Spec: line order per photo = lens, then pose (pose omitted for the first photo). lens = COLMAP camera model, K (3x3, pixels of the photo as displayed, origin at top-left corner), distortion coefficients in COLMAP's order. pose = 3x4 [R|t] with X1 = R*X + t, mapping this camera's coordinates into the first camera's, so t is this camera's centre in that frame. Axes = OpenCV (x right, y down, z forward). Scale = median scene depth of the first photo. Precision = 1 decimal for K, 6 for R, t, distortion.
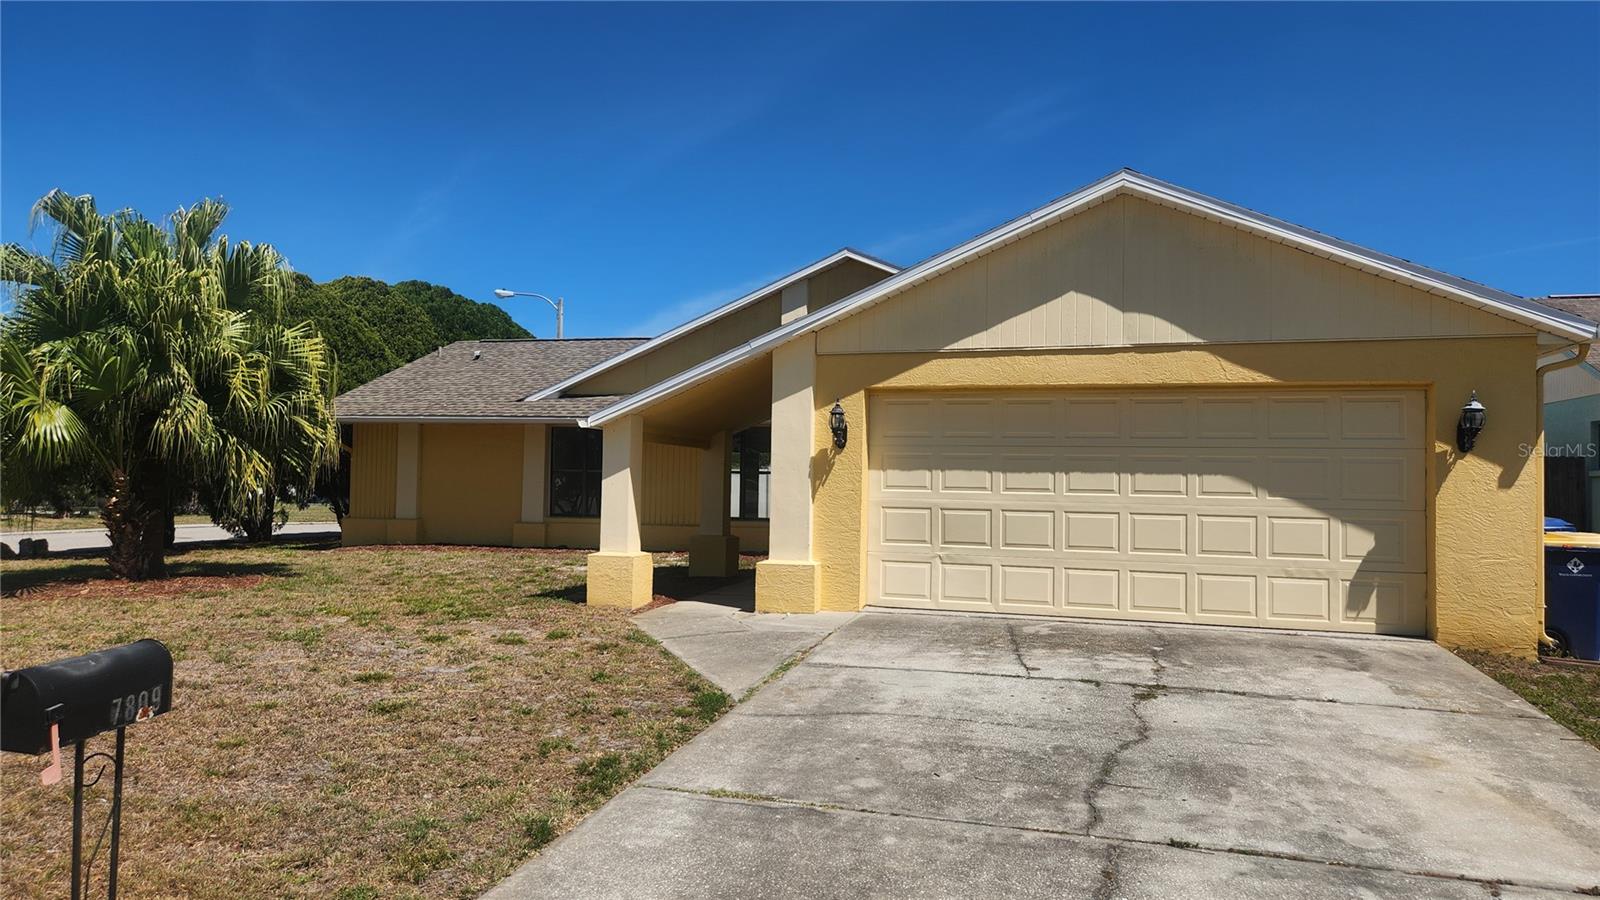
lens RADIAL K [[1064.3, 0, 786.2], [0, 1064.3, 457.9], [0, 0, 1]] dist [0.020428, -0.012185]
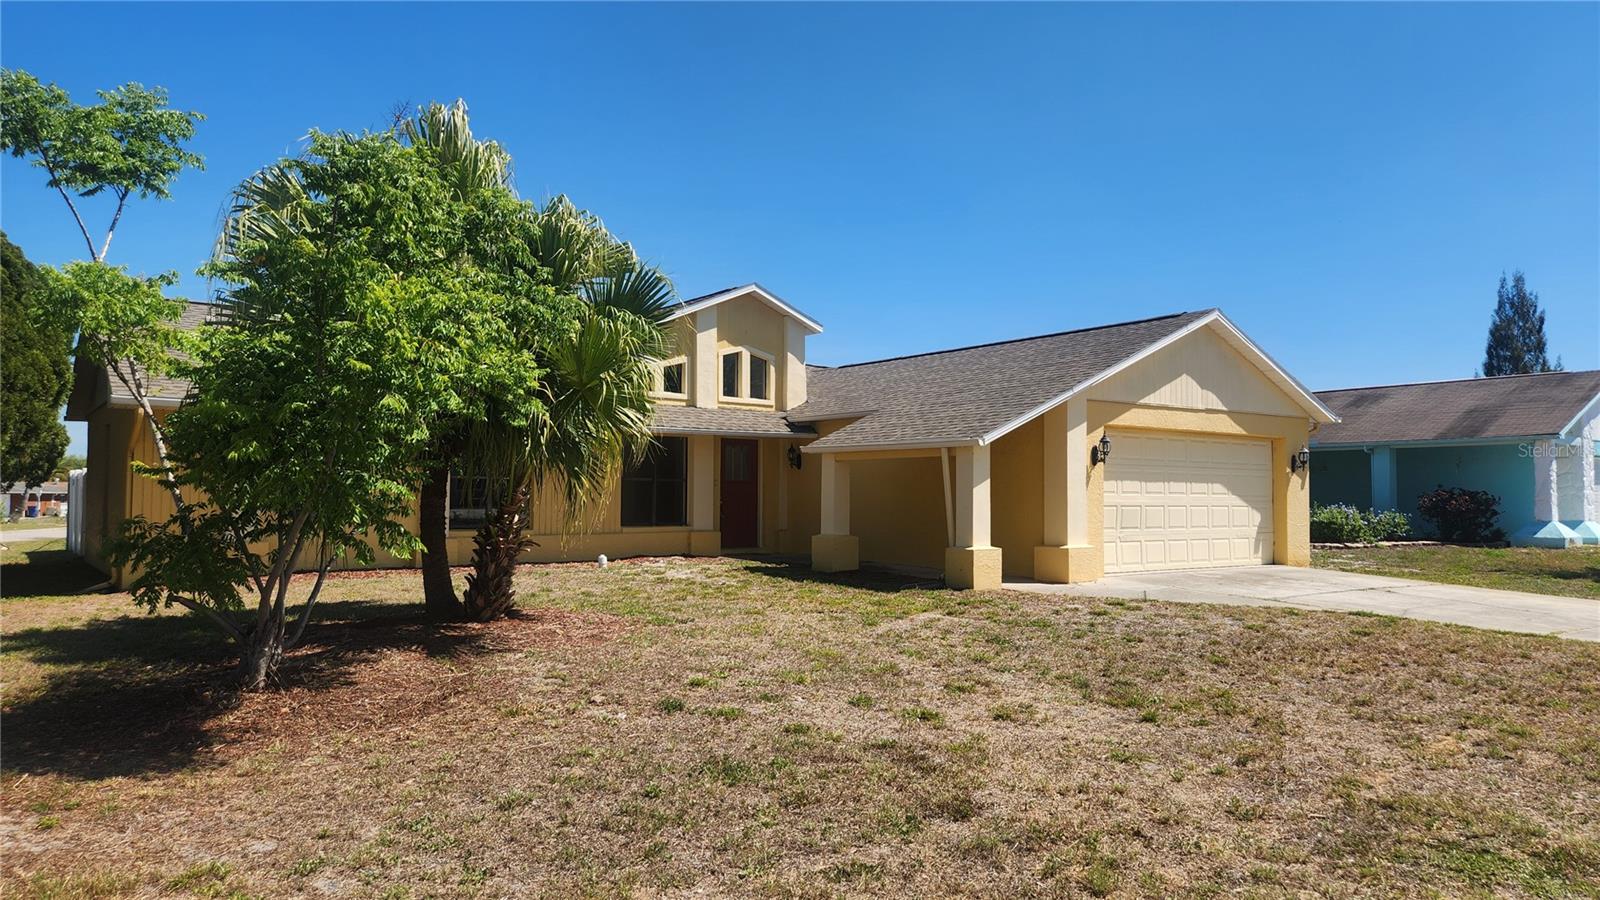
lens RADIAL K [[1064.3, 0, 798.2], [0, 1064.3, 452.8], [0, 0, 1]] dist [0.020428, -0.012185]
pose [[0.593352, 0.019924, 0.804697, -1.397990], [-0.014702, 0.999795, -0.013914, -0.000359], [-0.804809, -0.003575, 0.593523, 0.479658]]
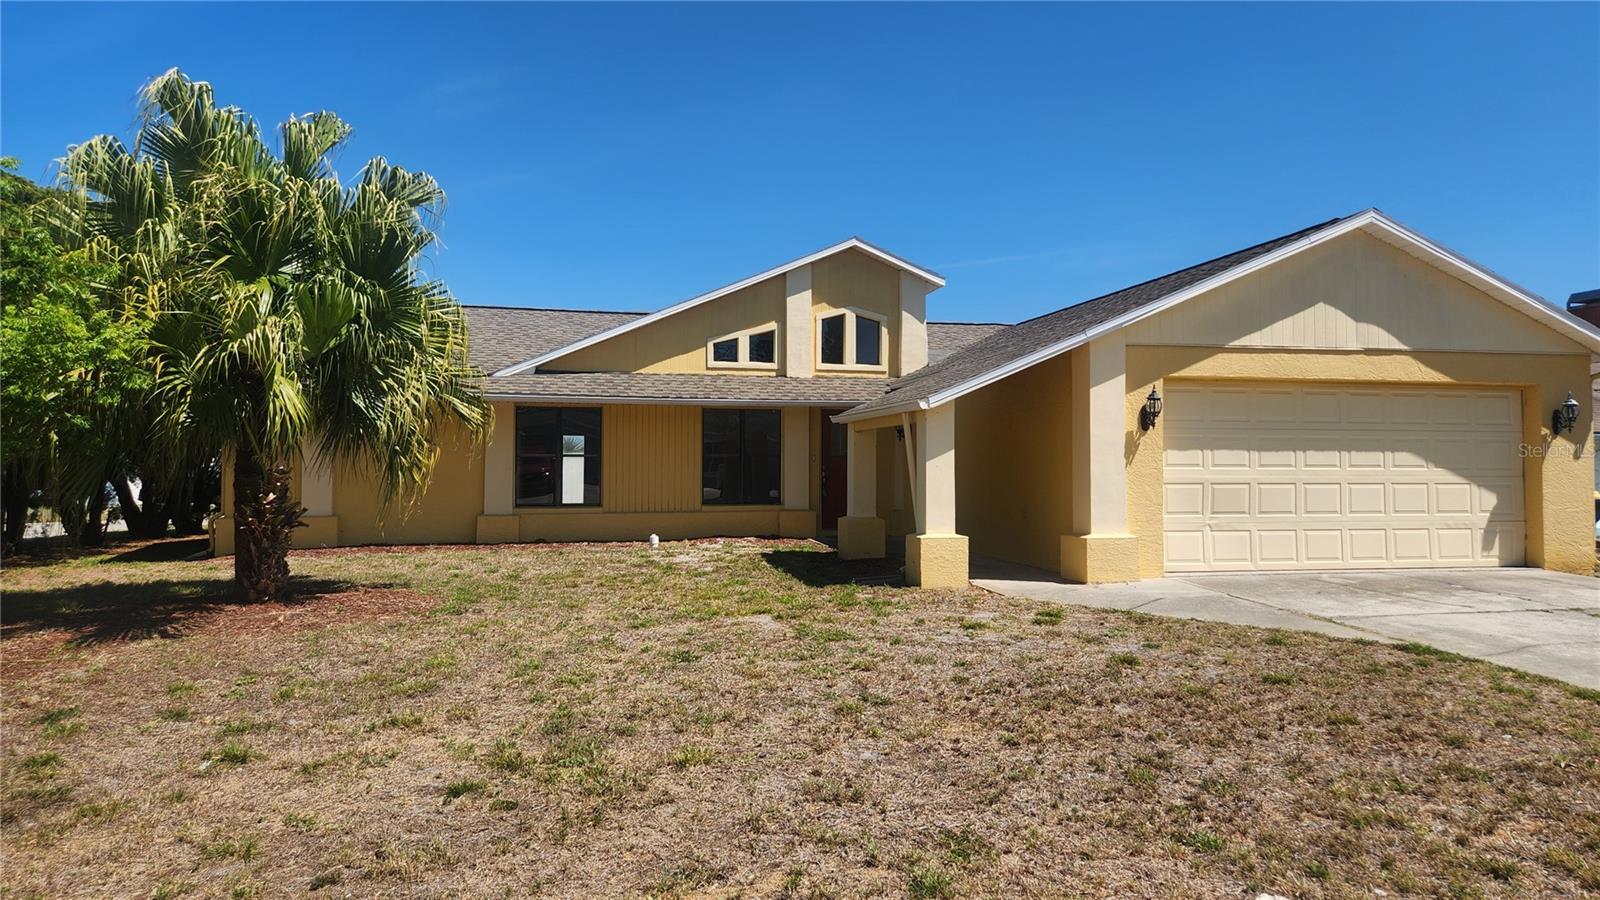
lens RADIAL K [[1064.3, 0, 796.2], [0, 1064.3, 438.5], [0, 0, 1]] dist [0.020428, -0.012185]
pose [[0.874511, -0.000903, 0.485005, -0.828829], [0.002460, 0.999994, -0.002573, 0.001071], [-0.484999, 0.003443, 0.874508, 0.214112]]
